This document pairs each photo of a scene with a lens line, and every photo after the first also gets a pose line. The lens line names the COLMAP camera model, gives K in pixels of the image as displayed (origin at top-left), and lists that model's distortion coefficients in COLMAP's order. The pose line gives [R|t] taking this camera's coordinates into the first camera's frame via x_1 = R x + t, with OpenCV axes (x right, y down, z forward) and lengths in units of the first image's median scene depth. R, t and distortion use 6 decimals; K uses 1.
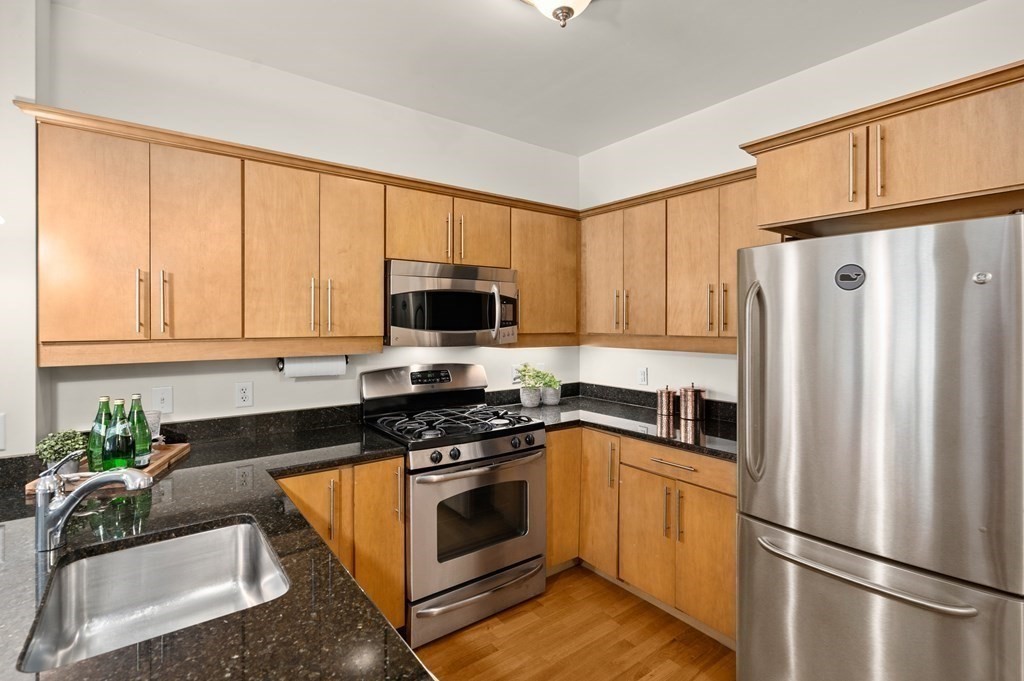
lens RADIAL K [[484.9, 0, 509.0], [0, 484.9, 326.7], [0, 0, 1]] dist [0.003977, 0.000134]
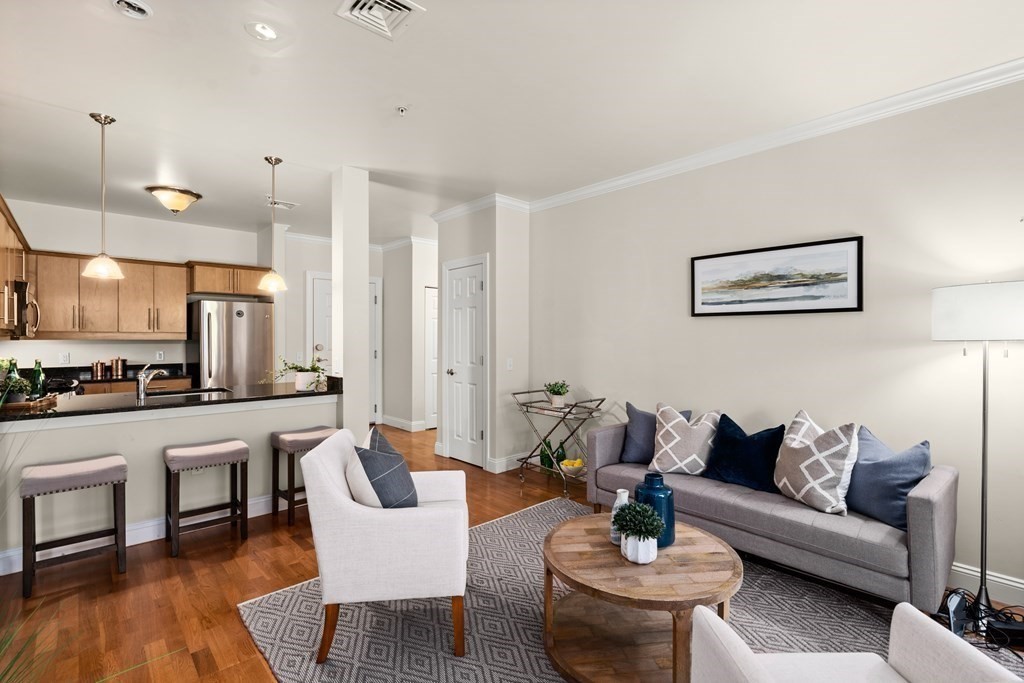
lens RADIAL K [[484.9, 0, 506.6], [0, 484.9, 341.4], [0, 0, 1]] dist [0.003977, 0.000134]
pose [[-0.086659, -0.011734, 0.996169, -2.176348], [-0.000112, 0.999931, 0.011769, 0.043537], [-0.996238, 0.000908, -0.086654, -0.483808]]
